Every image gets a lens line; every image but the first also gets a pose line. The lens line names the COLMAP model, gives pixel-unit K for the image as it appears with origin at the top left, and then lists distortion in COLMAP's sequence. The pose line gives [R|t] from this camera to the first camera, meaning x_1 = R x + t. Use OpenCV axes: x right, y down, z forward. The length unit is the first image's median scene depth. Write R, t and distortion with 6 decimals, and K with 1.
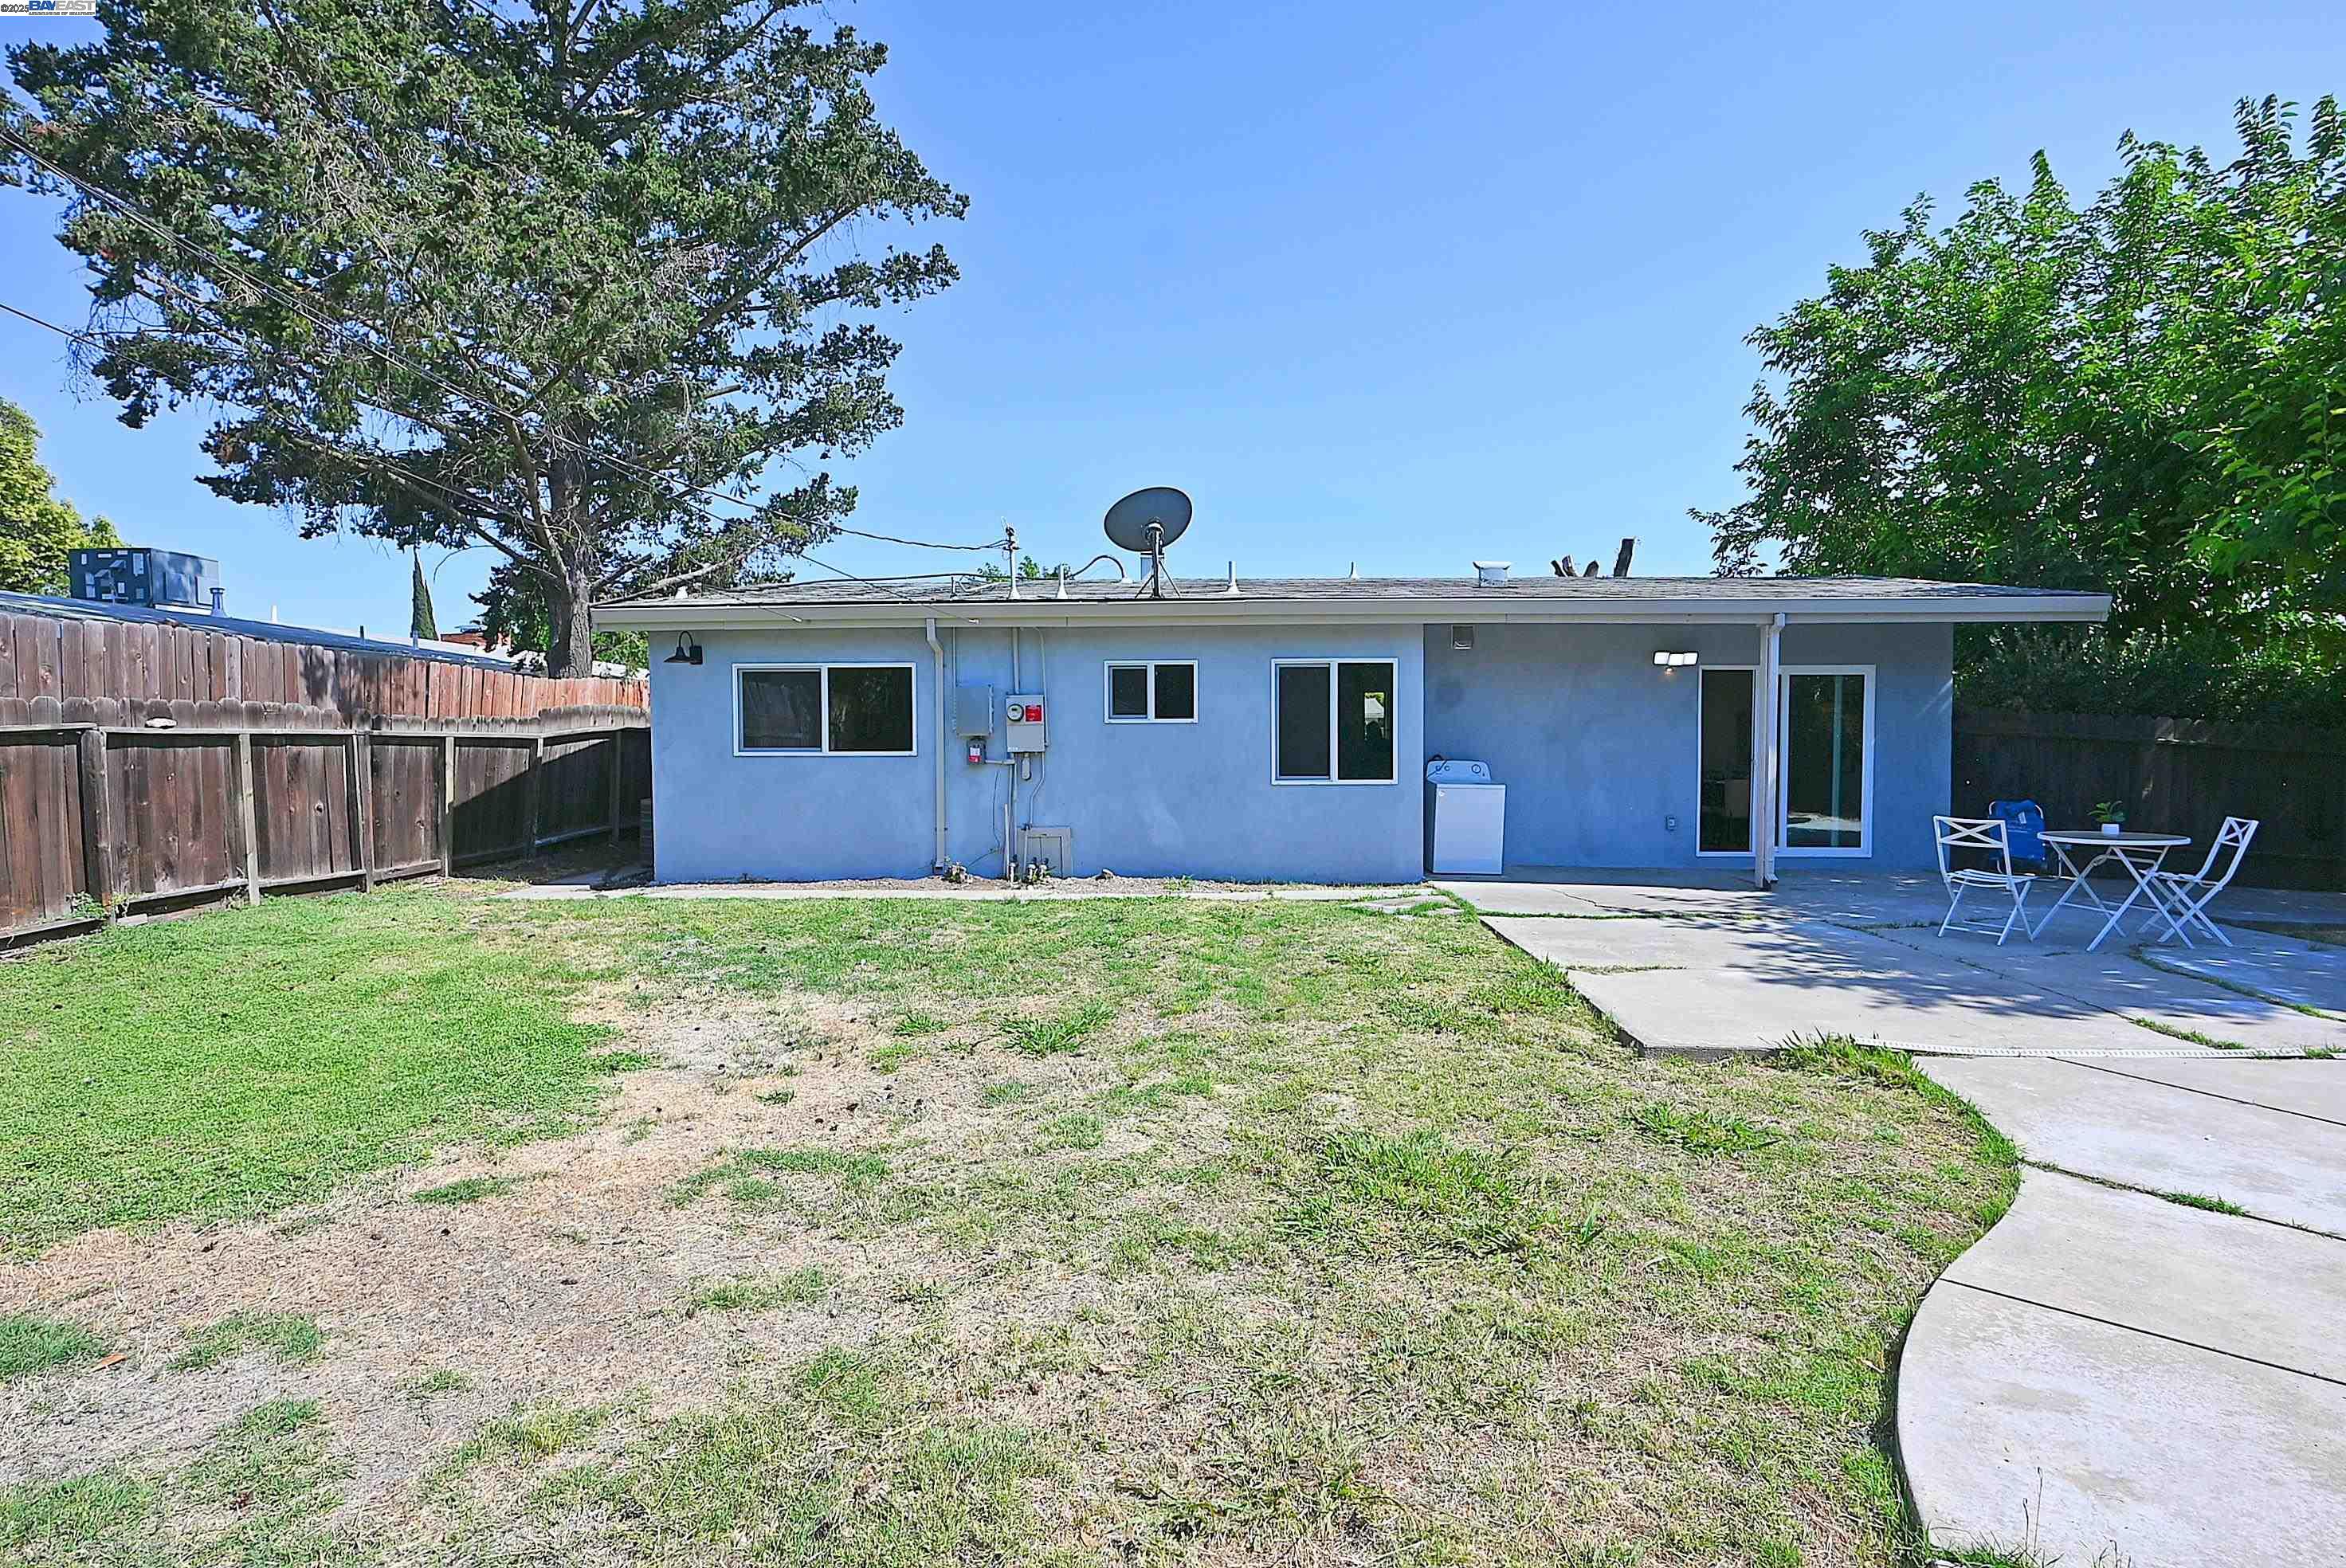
lens RADIAL K [[1158.1, 0, 1182.3], [0, 1158.1, 795.2], [0, 0, 1]] dist [0.000896, 0.000740]
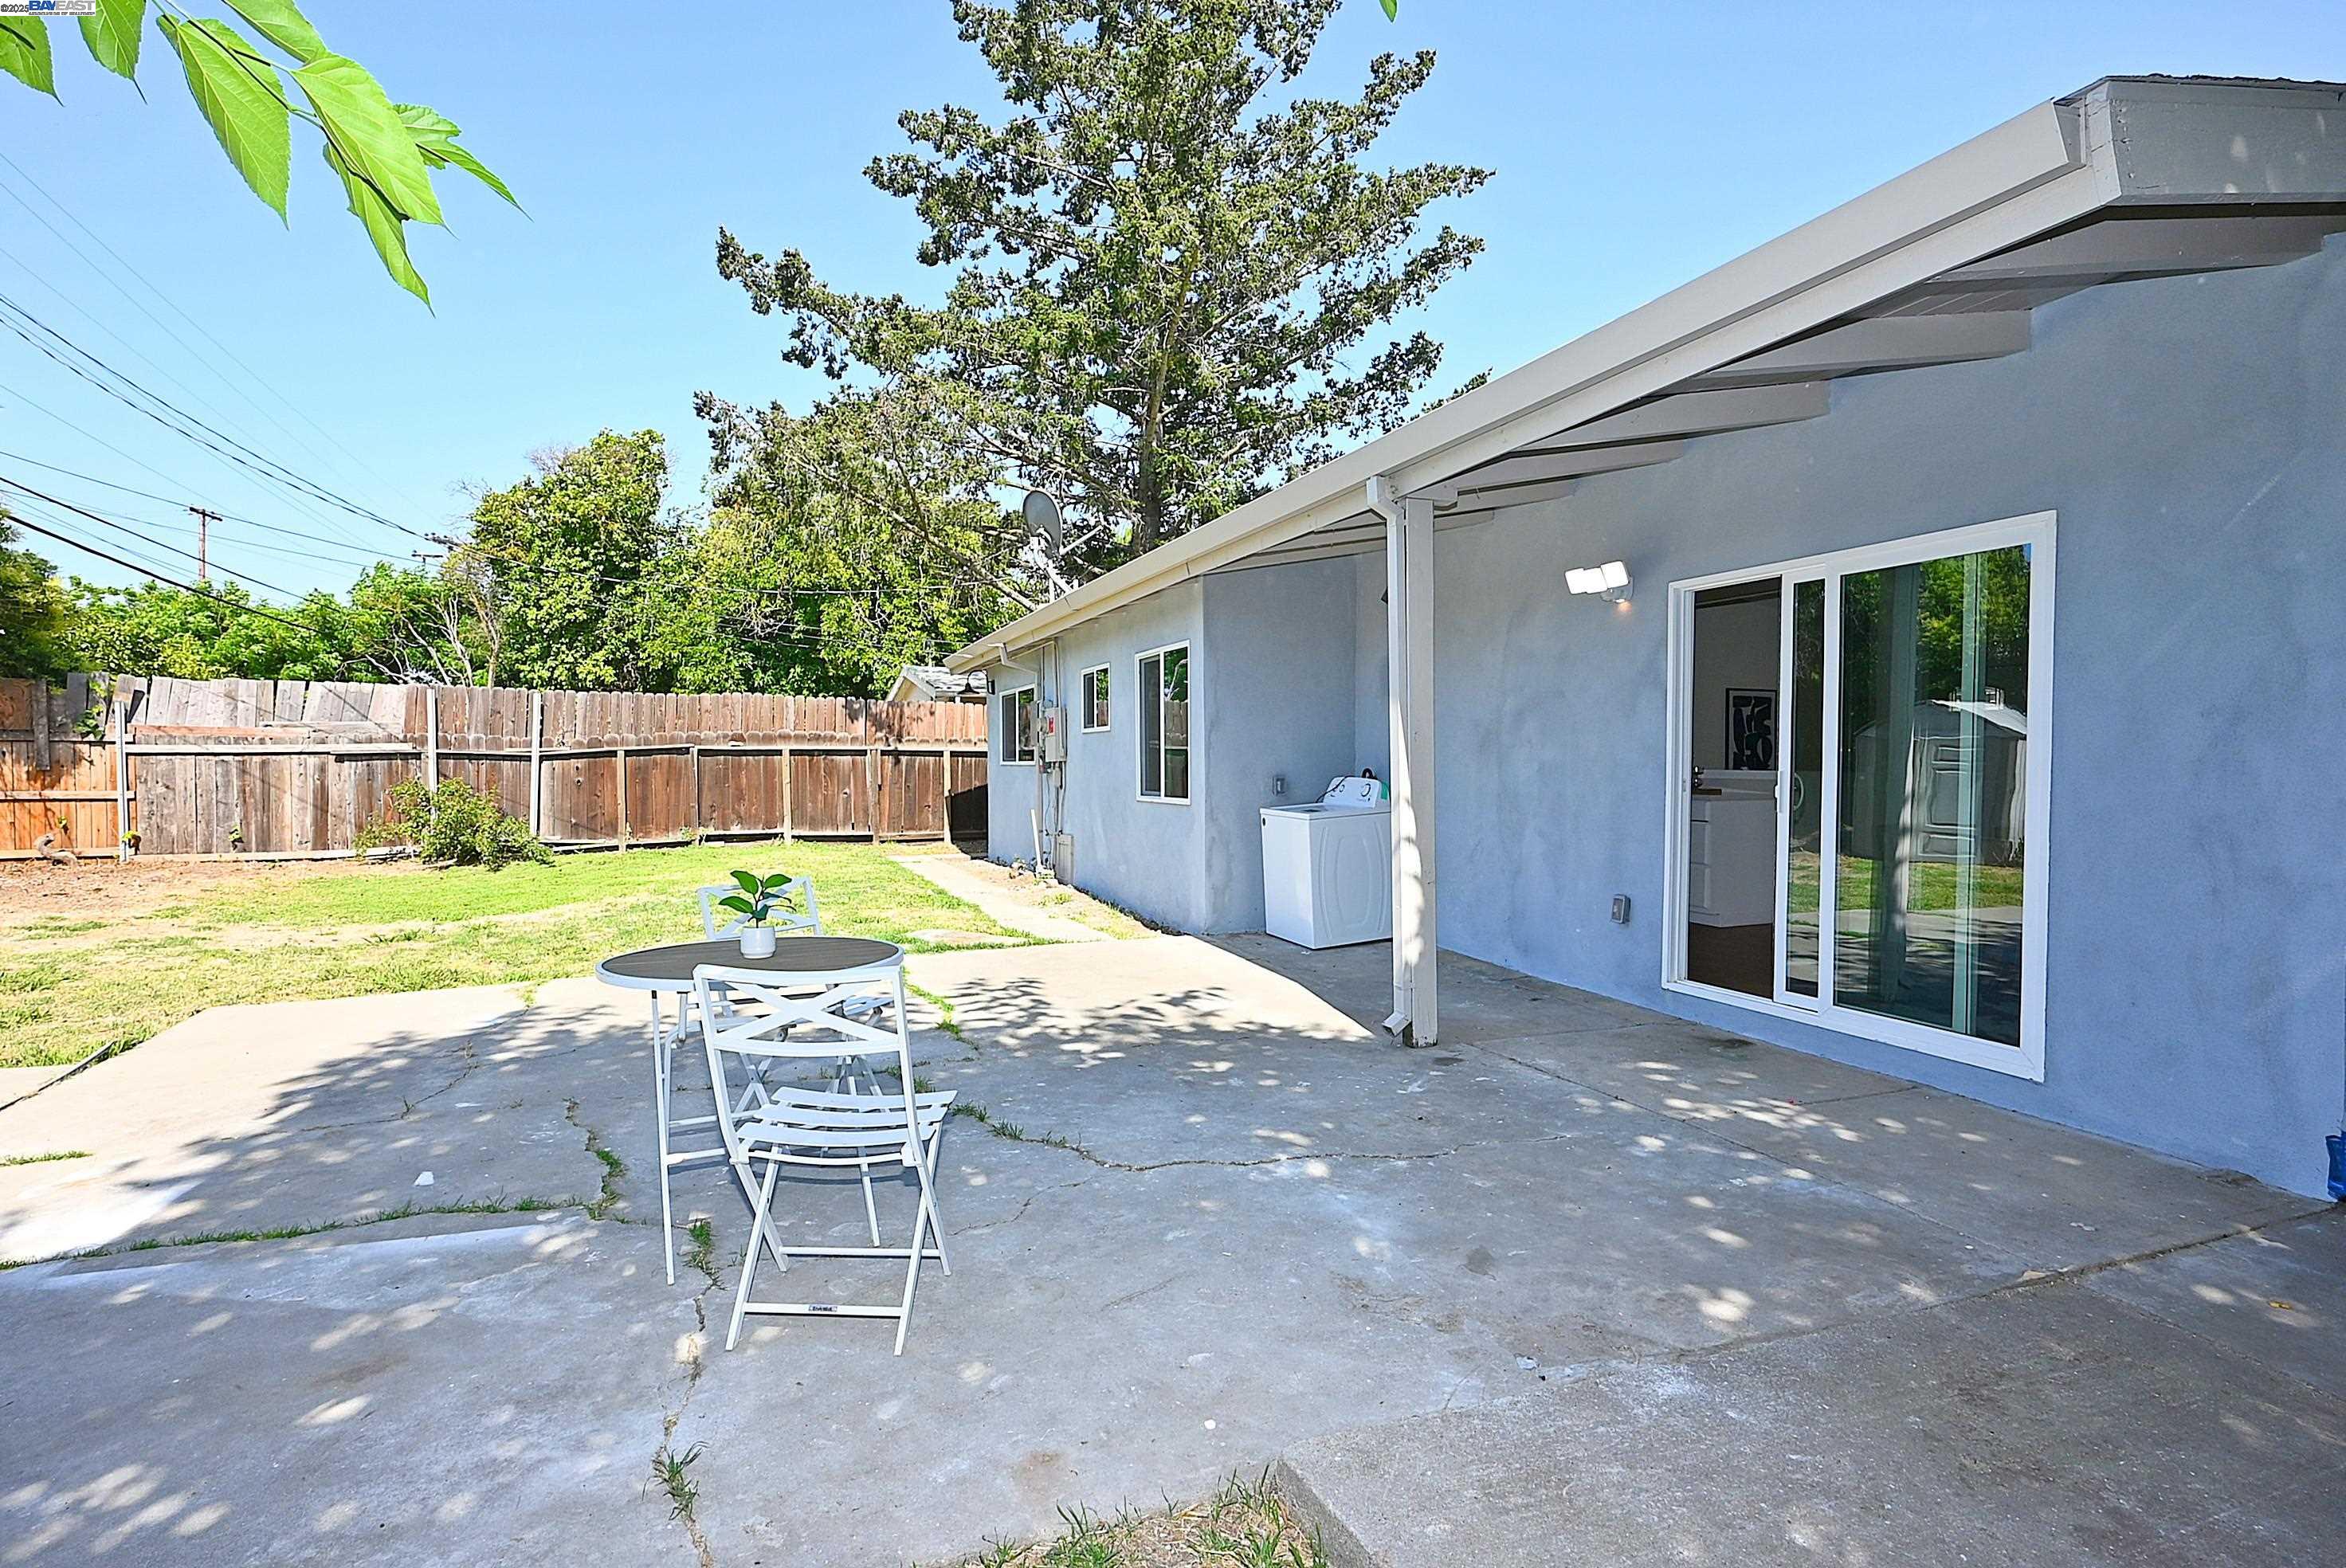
lens RADIAL K [[1152.6, 0, 1172.2], [0, 1152.6, 785.5], [0, 0, 1]] dist [-0.004413, 0.001771]
pose [[0.388470, 0.021394, -0.921213, 0.873865], [-0.044483, 0.999000, 0.004443, -0.024908], [0.920387, 0.039253, 0.389033, 0.691631]]
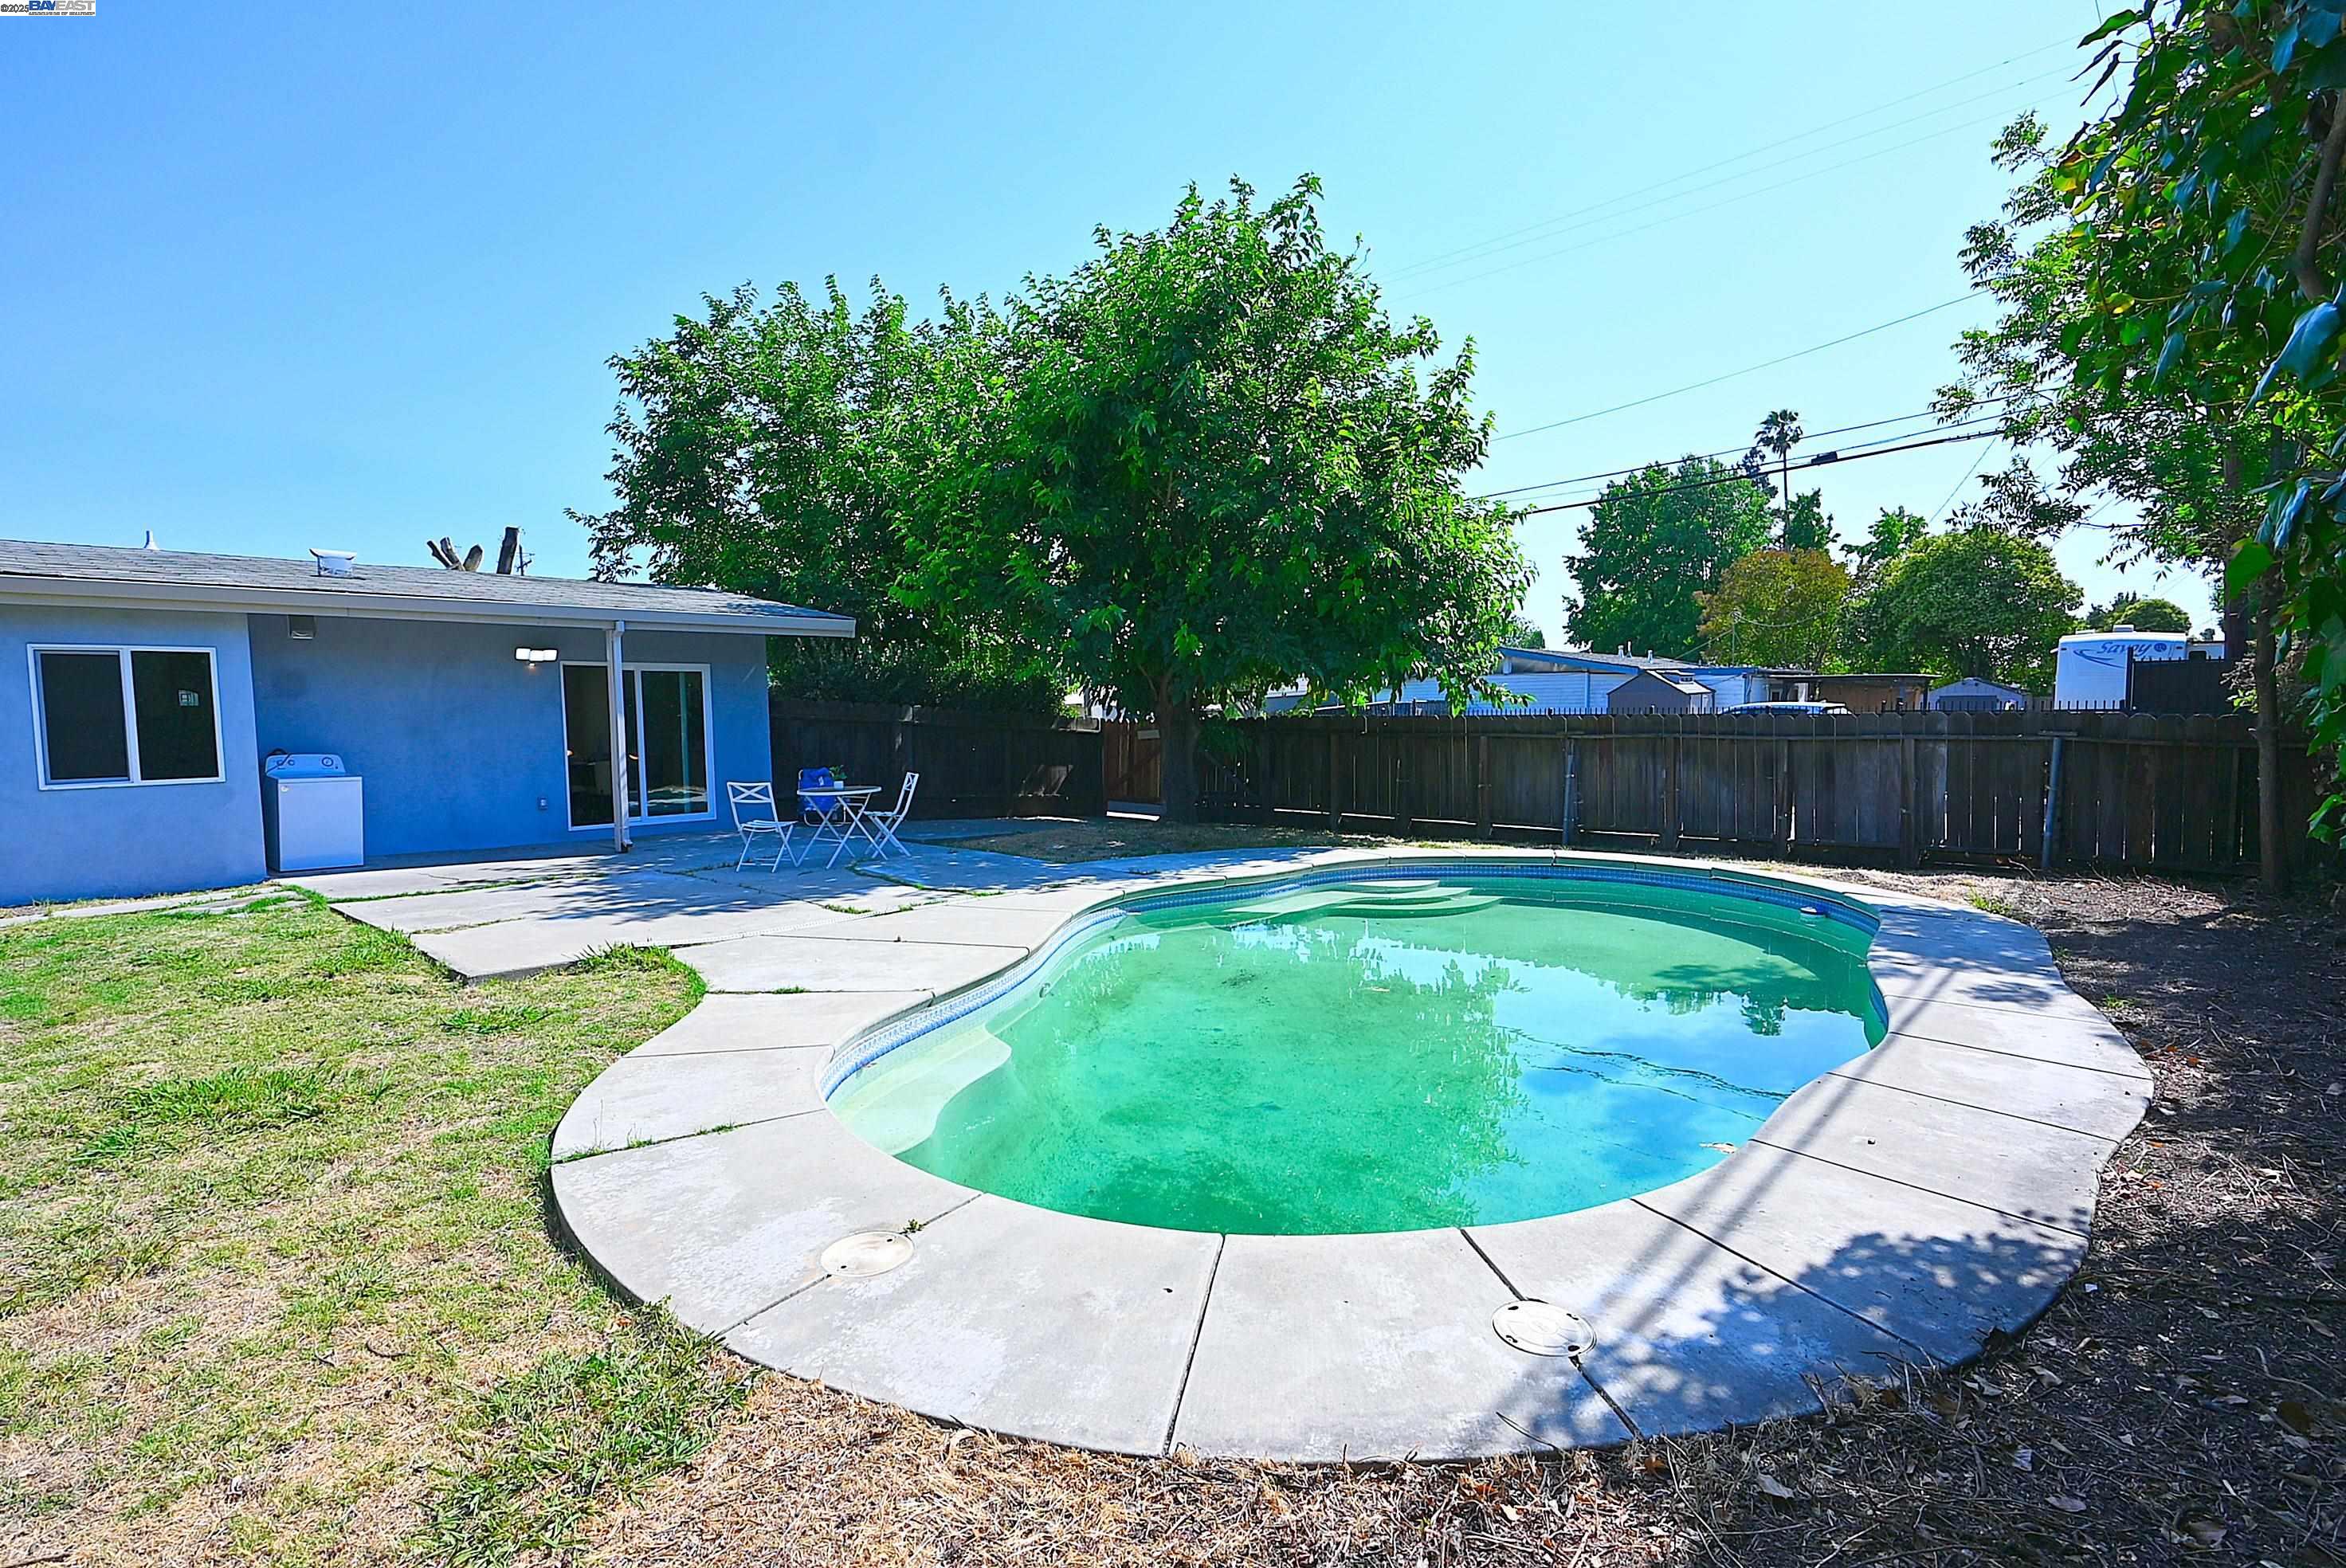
lens RADIAL K [[1156.0, 0, 1172.9], [0, 1156.0, 783.1], [0, 0, 1]] dist [-0.005831, 0.001256]
pose [[0.655591, -0.055698, 0.753059, -0.014643], [0.051869, 0.998242, 0.028676, 0.005171], [-0.753333, 0.020261, 0.657328, -0.196197]]
